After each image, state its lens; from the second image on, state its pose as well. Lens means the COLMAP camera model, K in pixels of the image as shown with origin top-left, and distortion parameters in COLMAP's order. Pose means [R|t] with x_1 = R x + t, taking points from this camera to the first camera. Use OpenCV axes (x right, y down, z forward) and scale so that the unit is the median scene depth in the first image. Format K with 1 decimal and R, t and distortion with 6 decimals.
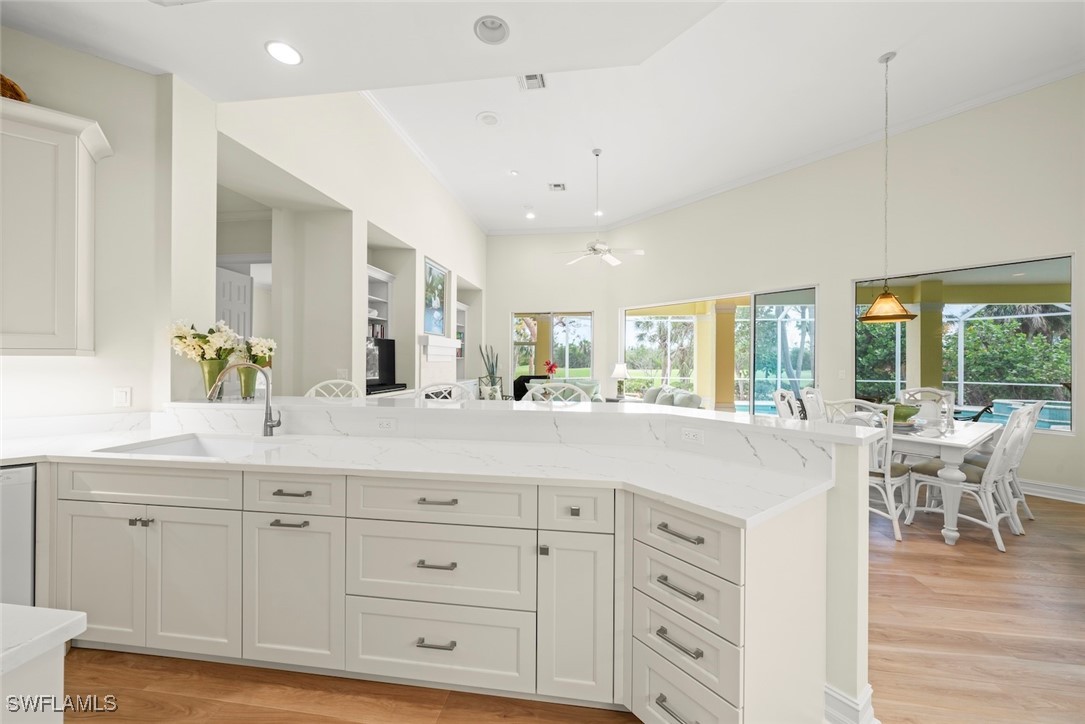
lens RADIAL K [[404.5, 0, 542.5], [0, 404.5, 362.0], [0, 0, 1]] dist [0.002291, 0.000344]
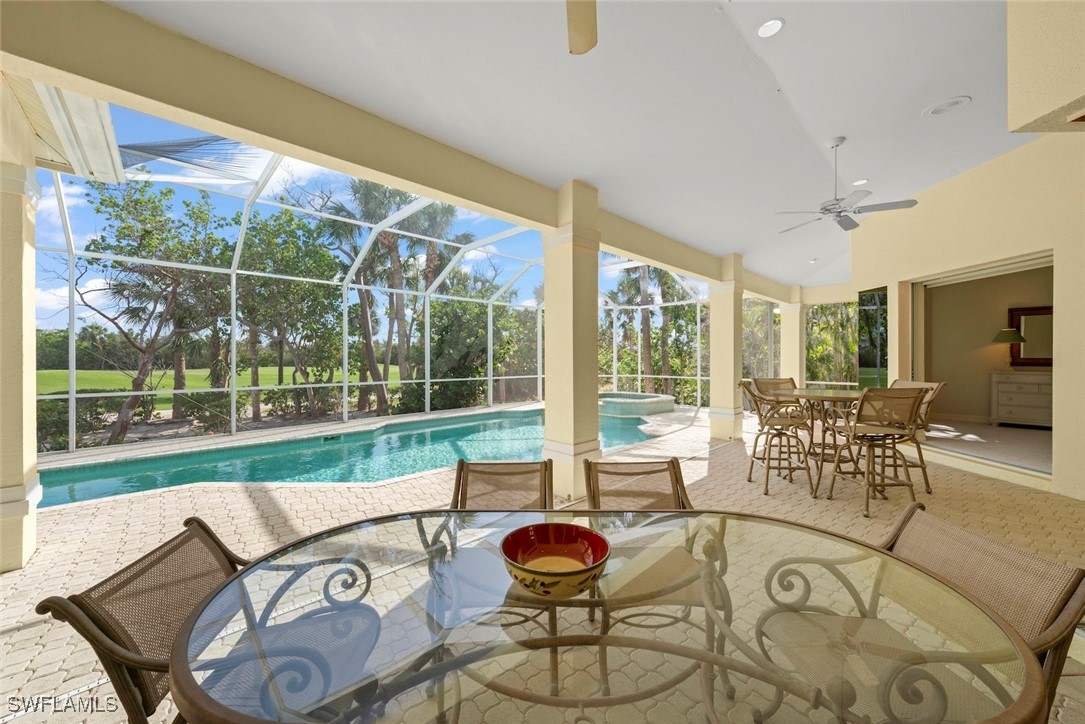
lens RADIAL K [[400.0, 0, 540.0], [0, 400.0, 359.3], [0, 0, 1]] dist [-0.000456, 0.000040]
pose [[0.619857, -0.011503, 0.784630, 0.417230], [0.008720, 0.999932, 0.007770, 0.005998], [-0.784666, 0.002025, 0.619915, 0.570753]]
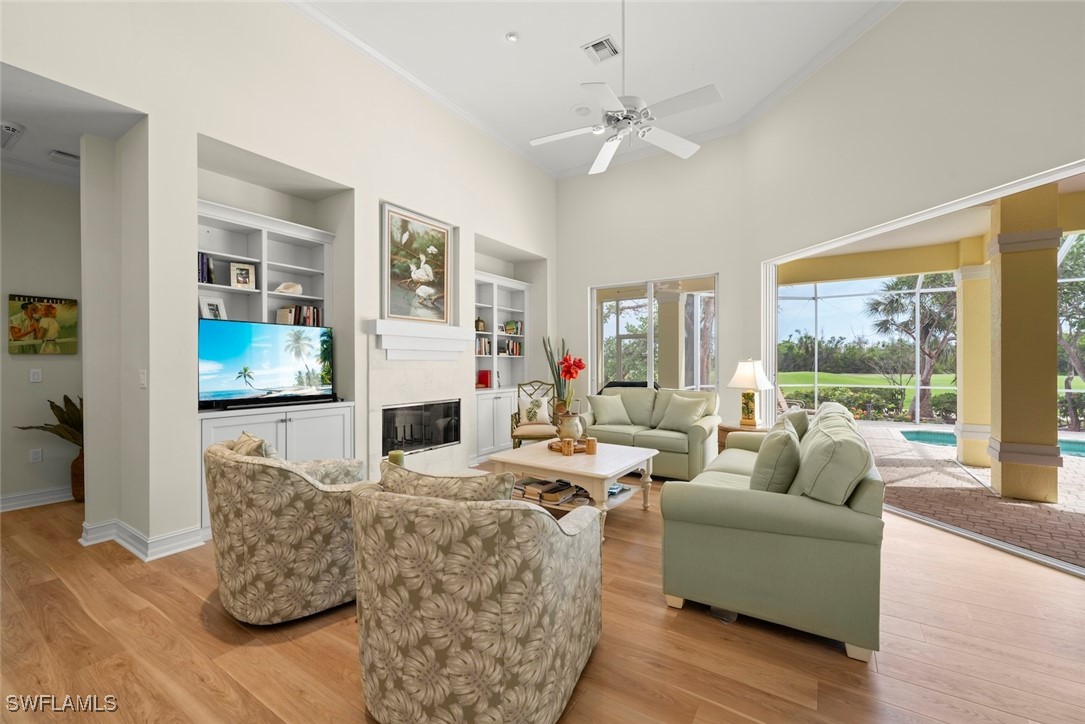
lens RADIAL K [[443.7, 0, 541.5], [0, 443.7, 364.3], [0, 0, 1]] dist [0.002364, 0.000204]
pose [[0.901721, -0.009286, -0.432219, 0.137787], [0.007760, 0.999956, -0.005293, 0.006465], [0.432249, 0.001419, 0.901753, 0.246001]]
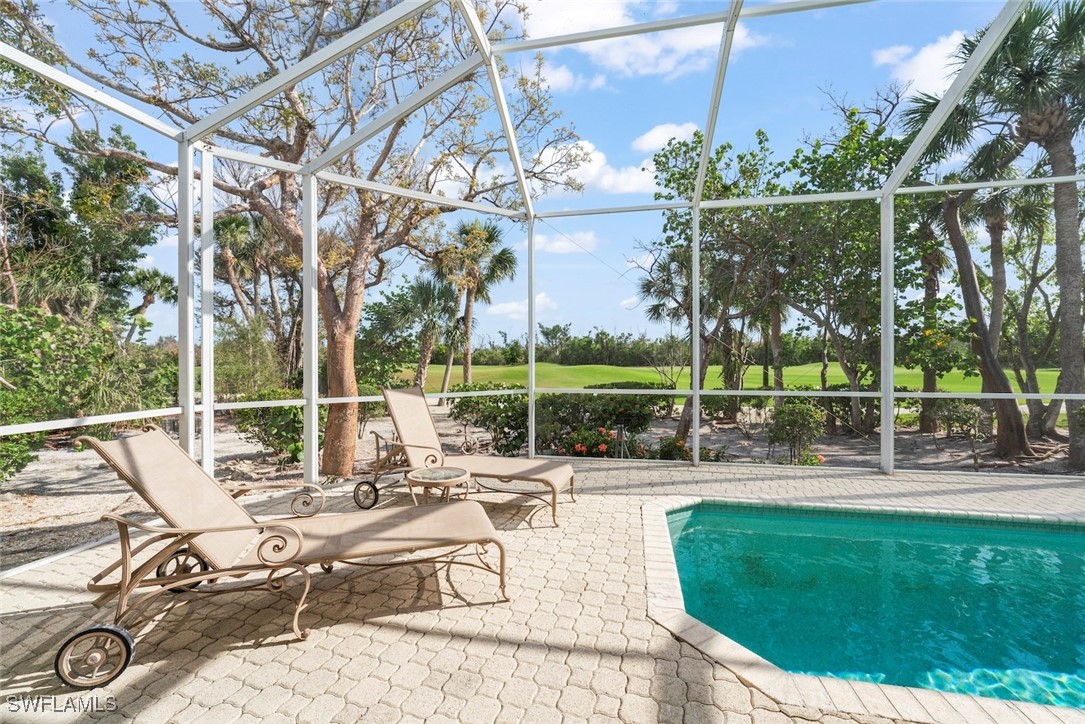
lens RADIAL K [[432.9, 0, 542.3], [0, 432.9, 358.0], [0, 0, 1]] dist [-0.002156, -0.000096]
pose [[0.998143, -0.010952, -0.059916, 0.312548], [0.010740, 0.999935, -0.003848, 0.018670], [0.059954, 0.003198, 0.998196, 0.970048]]
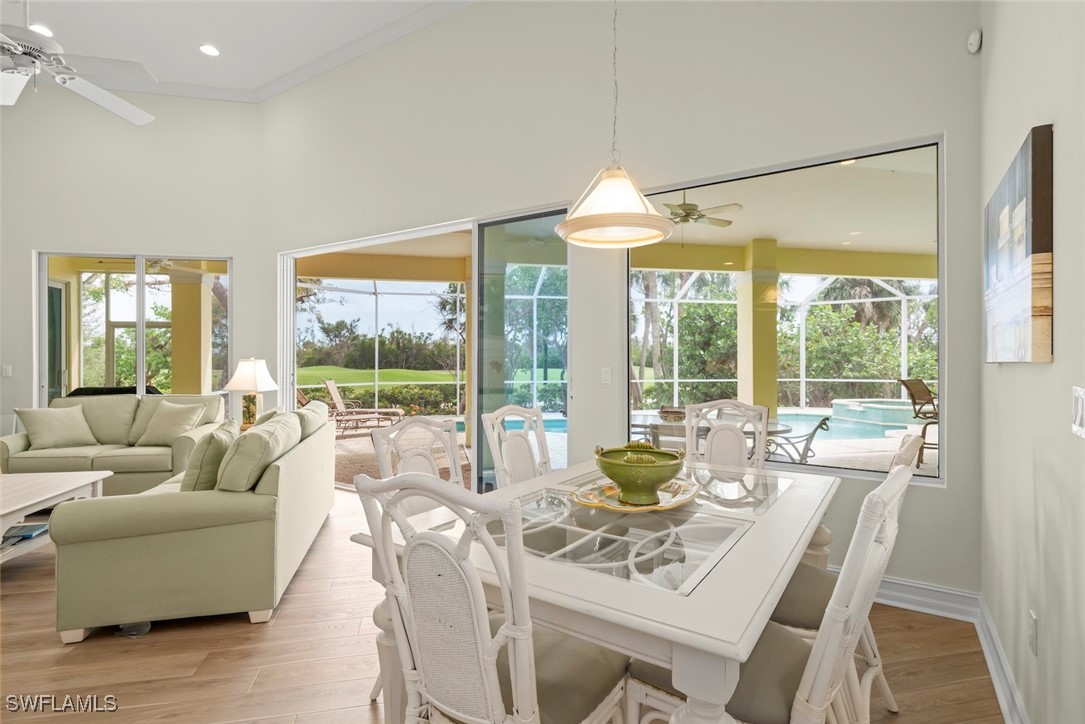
lens RADIAL K [[539.4, 0, 542.5], [0, 539.4, 362.0], [0, 0, 1]] dist [0.001780, 0.001077]
pose [[0.941391, -0.011125, 0.337134, 0.210429], [0.010250, 0.999938, 0.004377, 0.004869], [-0.337161, -0.000665, 0.941447, 0.185779]]
